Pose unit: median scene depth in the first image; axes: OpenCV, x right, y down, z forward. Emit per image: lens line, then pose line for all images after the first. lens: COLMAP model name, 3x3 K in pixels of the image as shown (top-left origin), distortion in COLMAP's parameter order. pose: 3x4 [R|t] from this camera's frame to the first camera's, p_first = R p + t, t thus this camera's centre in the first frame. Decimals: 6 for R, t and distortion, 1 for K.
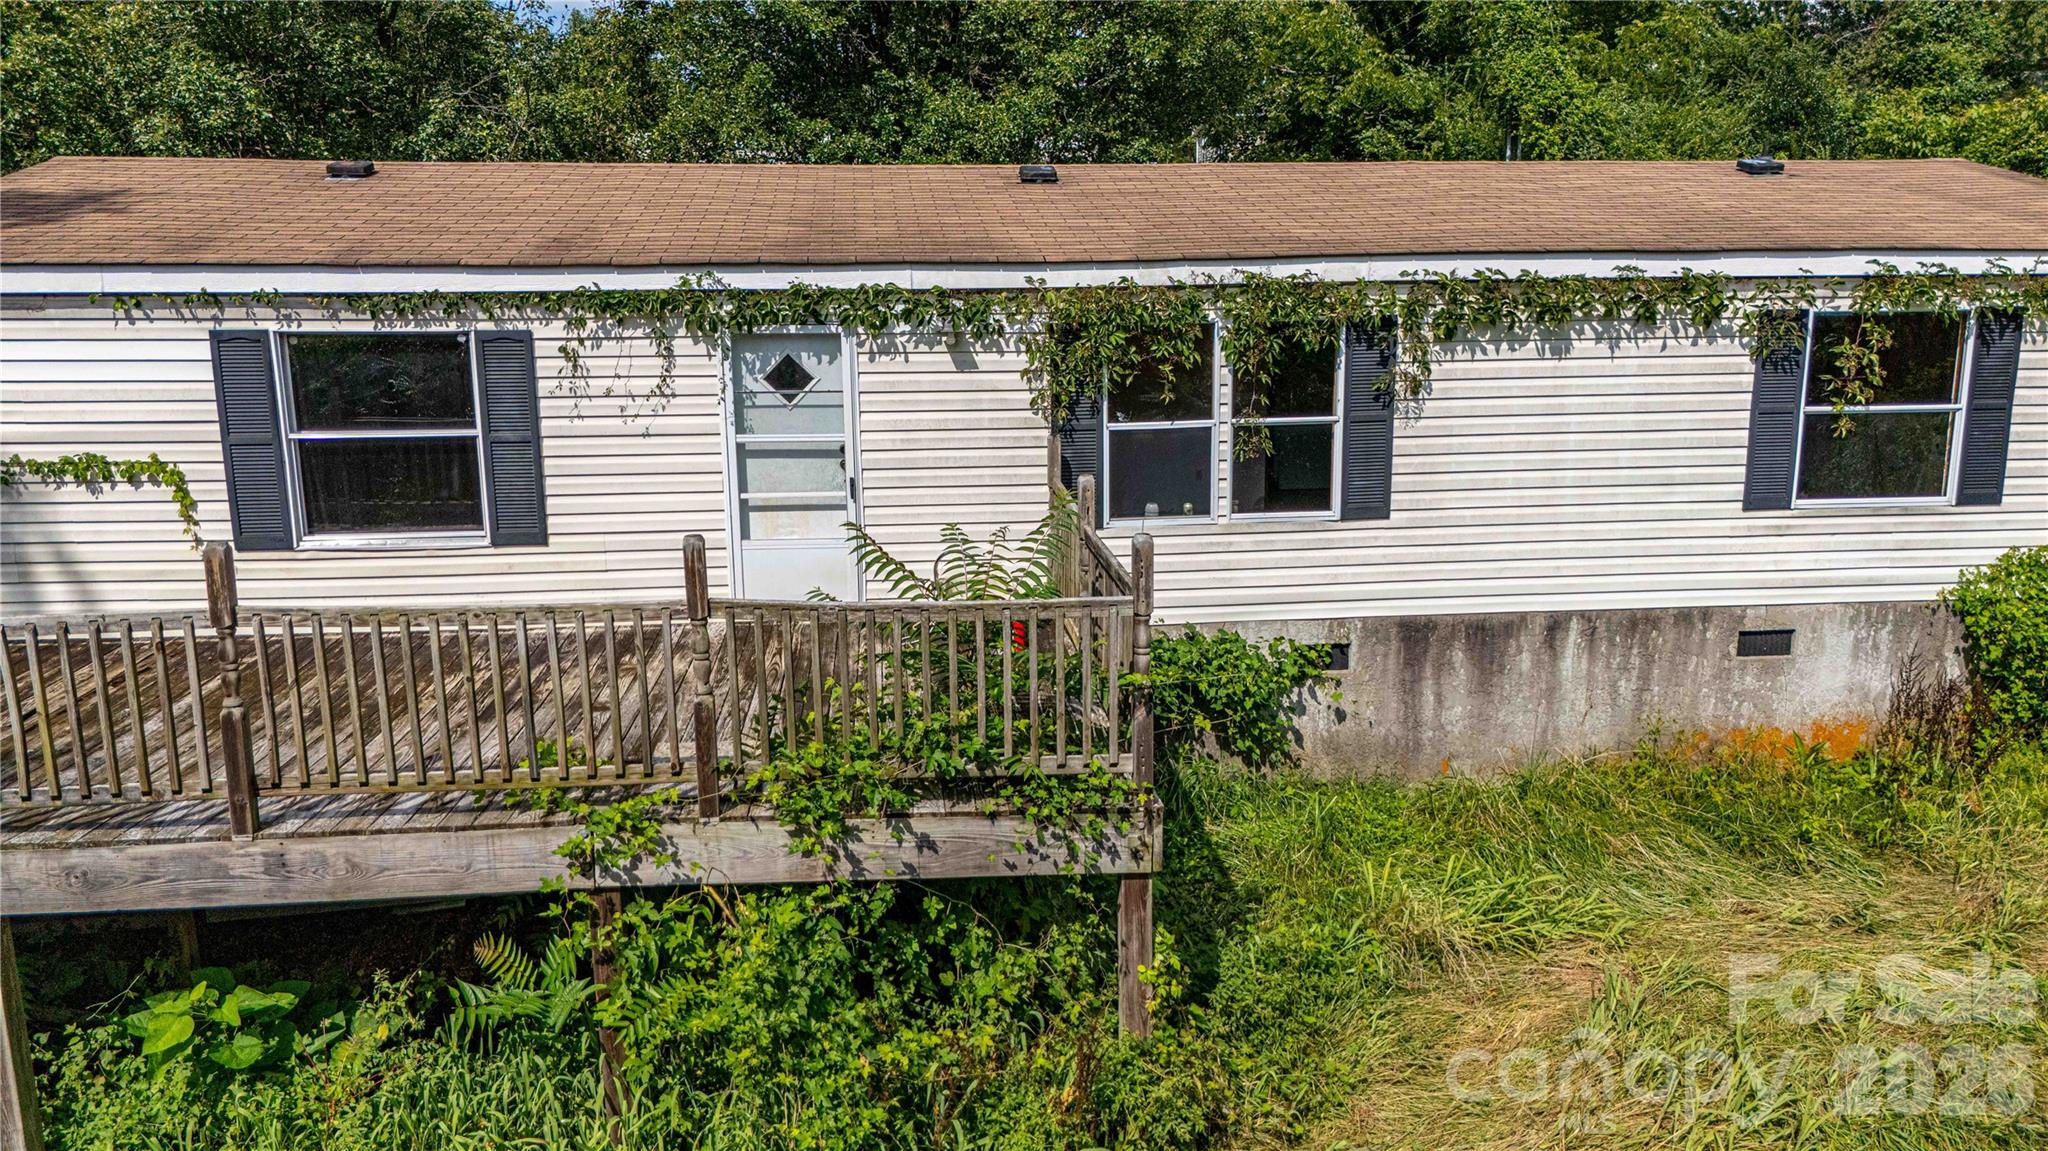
lens RADIAL K [[1502.7, 0, 1026.8], [0, 1502.7, 577.2], [0, 0, 1]] dist [0.038212, -0.008755]
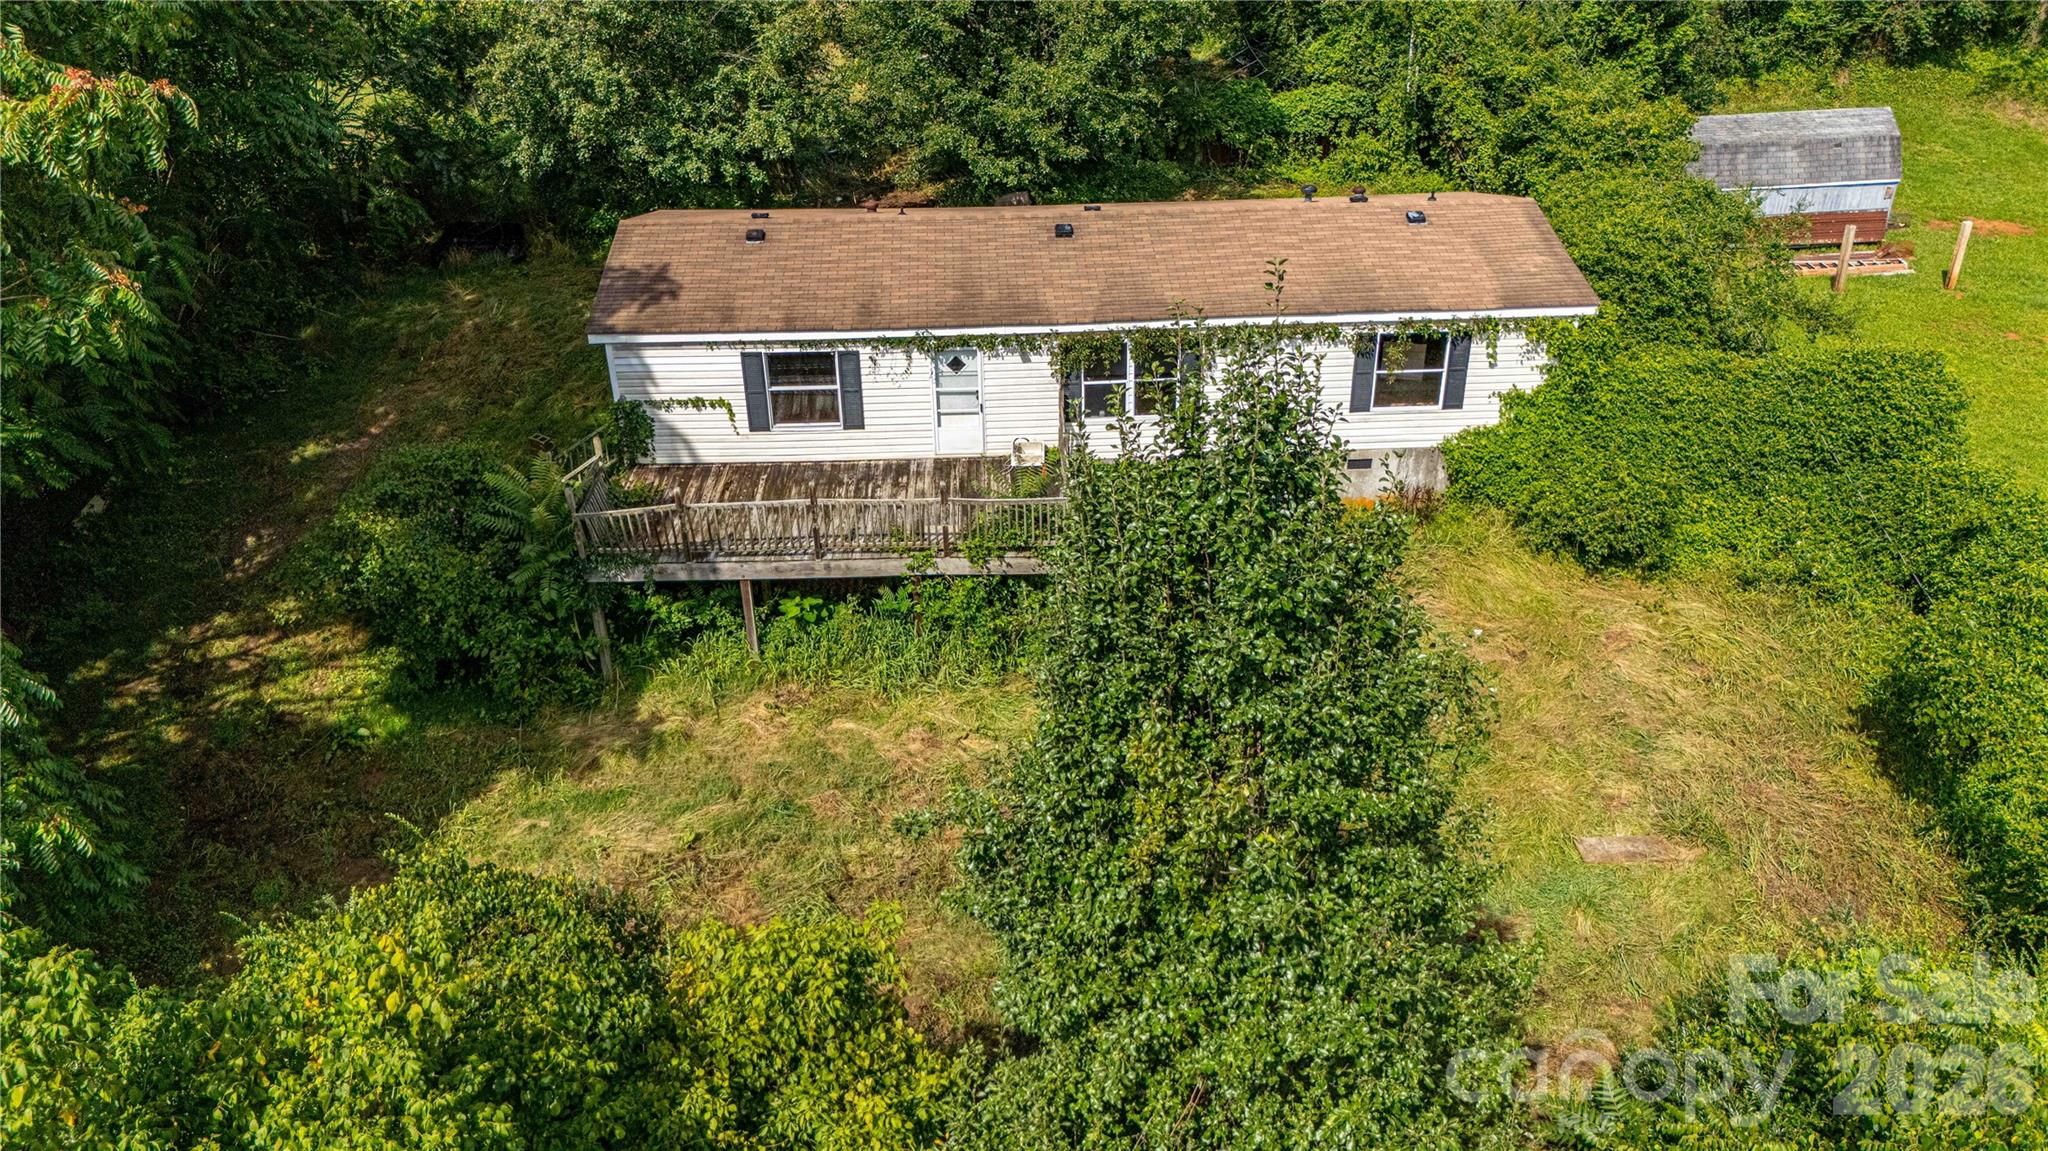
lens RADIAL K [[1502.7, 0, 1026.0], [0, 1502.7, 575.4], [0, 0, 1]] dist [0.038212, -0.008755]
pose [[0.997987, 0.021952, -0.059494, 0.119852], [-0.004282, 0.959361, 0.282149, -0.522084], [0.063270, -0.281326, 0.957524, -1.556613]]
